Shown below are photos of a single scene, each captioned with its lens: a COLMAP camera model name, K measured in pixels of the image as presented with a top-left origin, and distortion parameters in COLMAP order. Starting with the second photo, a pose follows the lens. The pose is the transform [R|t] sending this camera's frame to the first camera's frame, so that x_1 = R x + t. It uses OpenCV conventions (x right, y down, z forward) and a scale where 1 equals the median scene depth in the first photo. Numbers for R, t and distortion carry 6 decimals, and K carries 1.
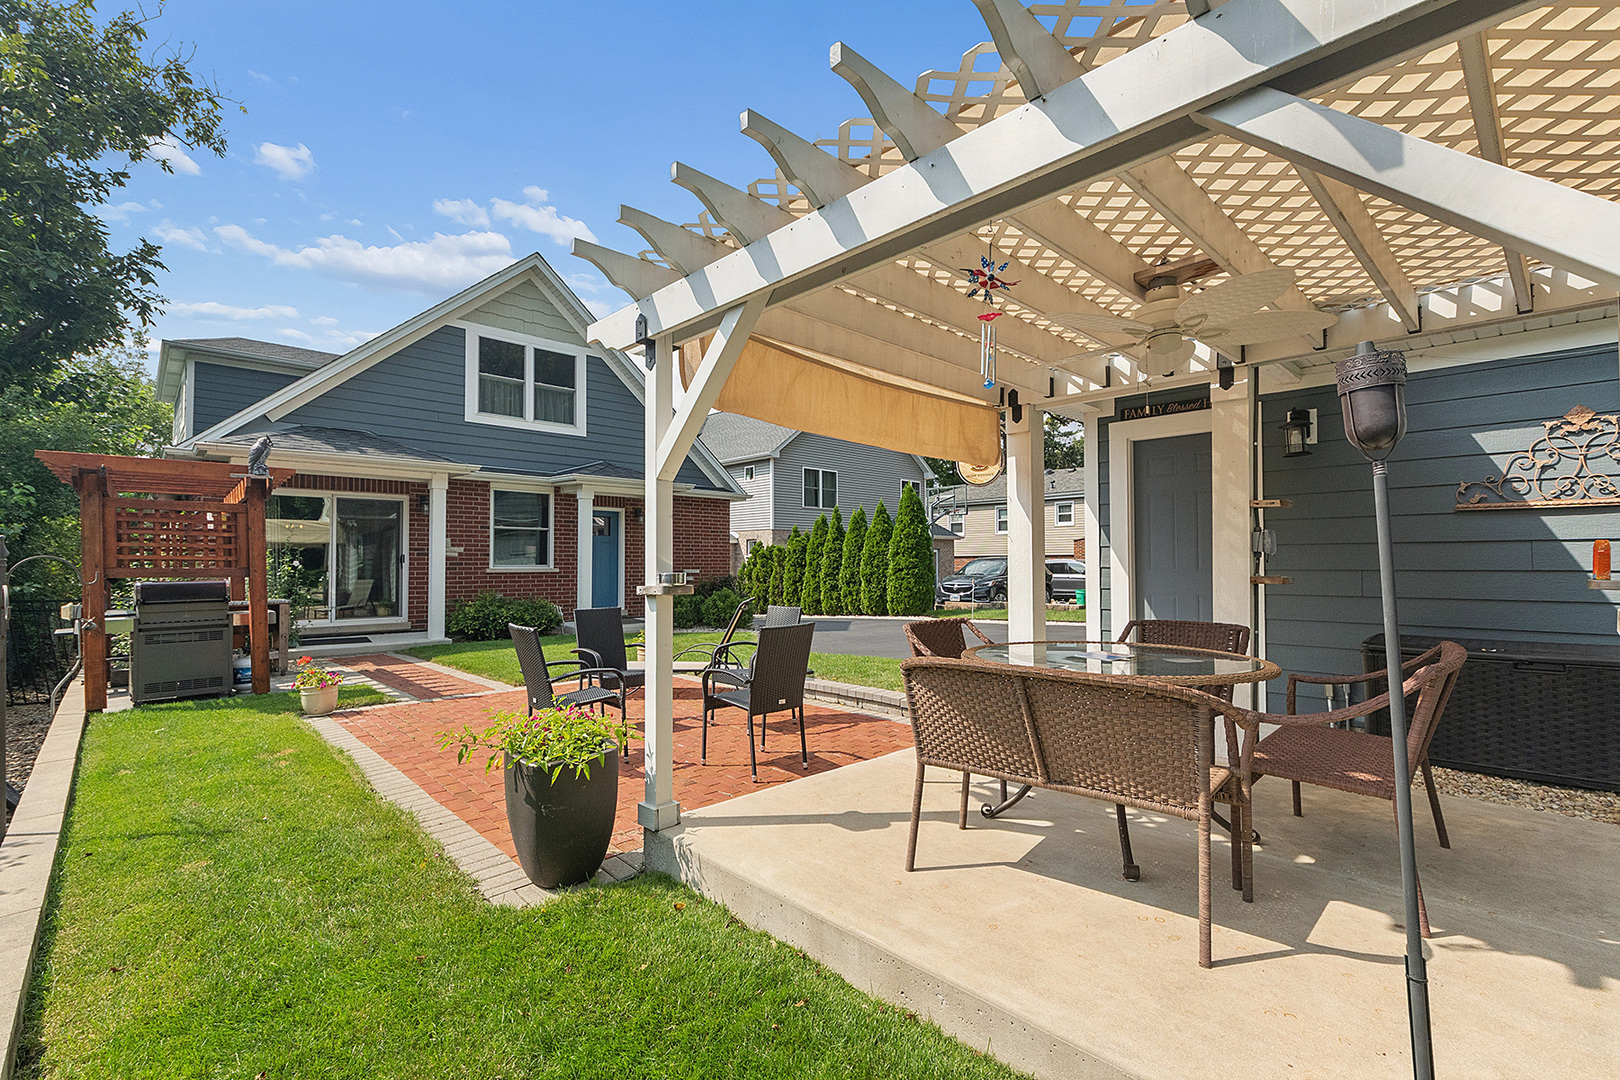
lens RADIAL K [[726.5, 0, 810.1], [0, 726.5, 546.5], [0, 0, 1]] dist [-0.002780, 0.000277]
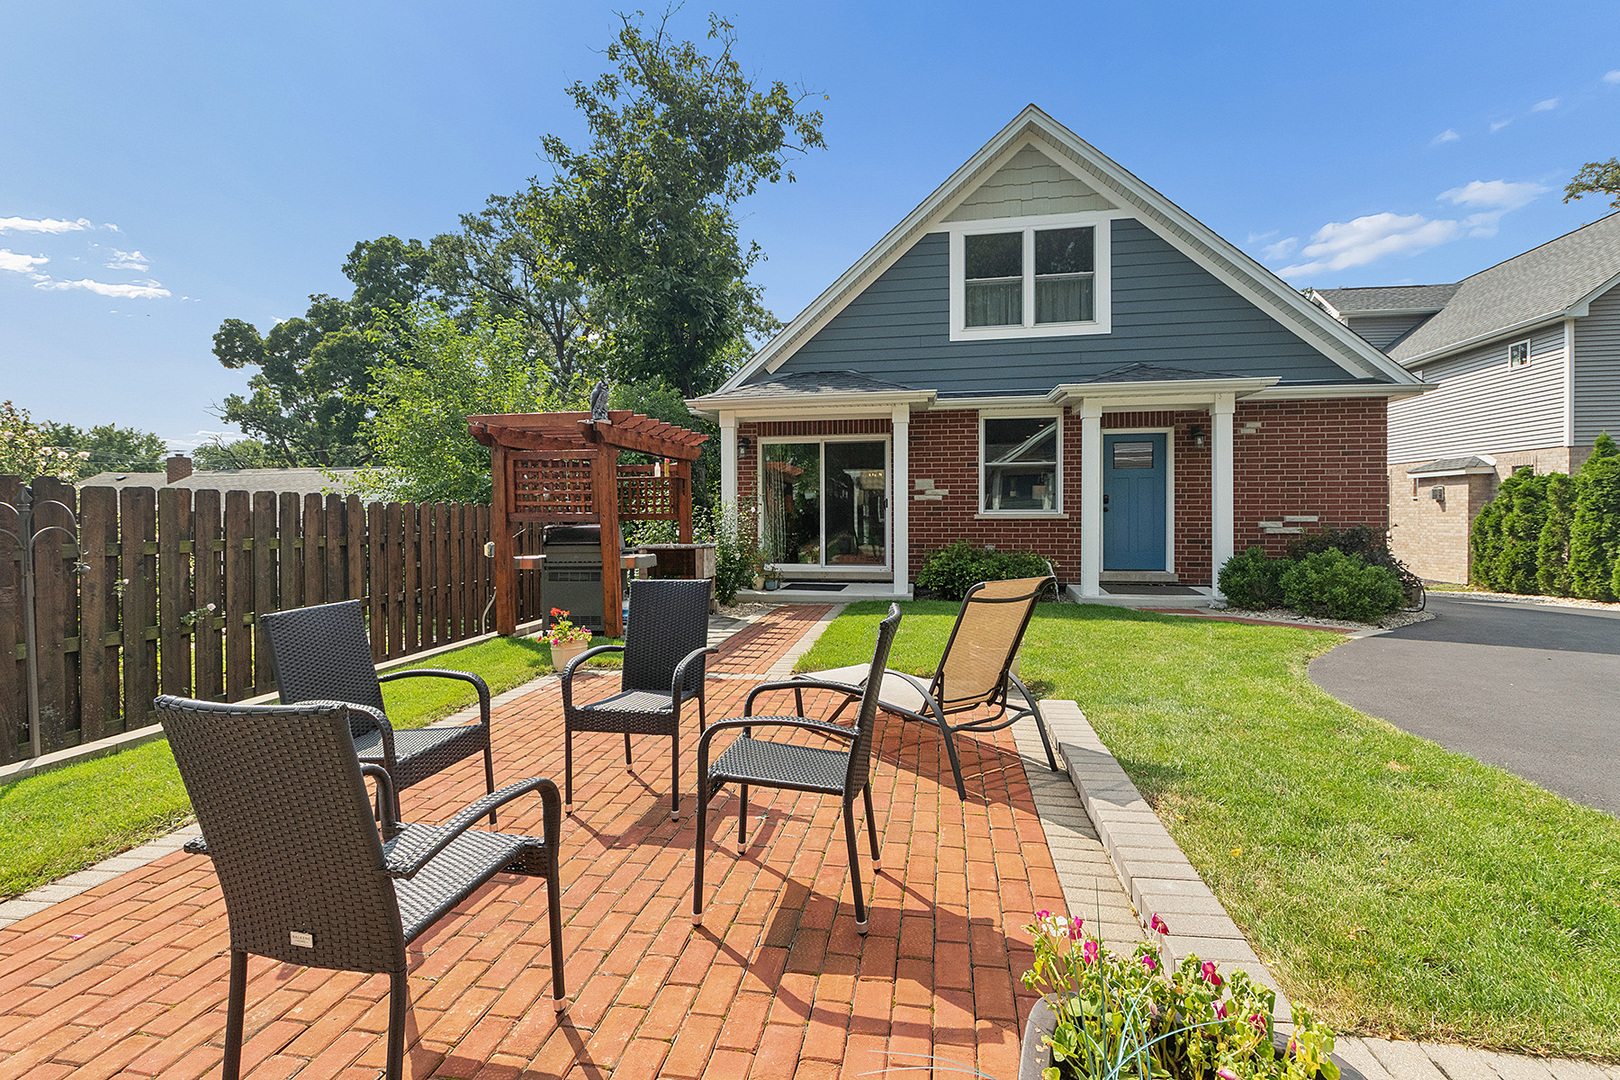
lens RADIAL K [[726.5, 0, 805.4], [0, 726.5, 524.2], [0, 0, 1]] dist [-0.002780, 0.000277]
pose [[0.582065, 0.012973, -0.813039, 0.116623], [0.022906, 0.999214, 0.032342, 0.010205], [0.812820, -0.037449, 0.581311, 0.341808]]
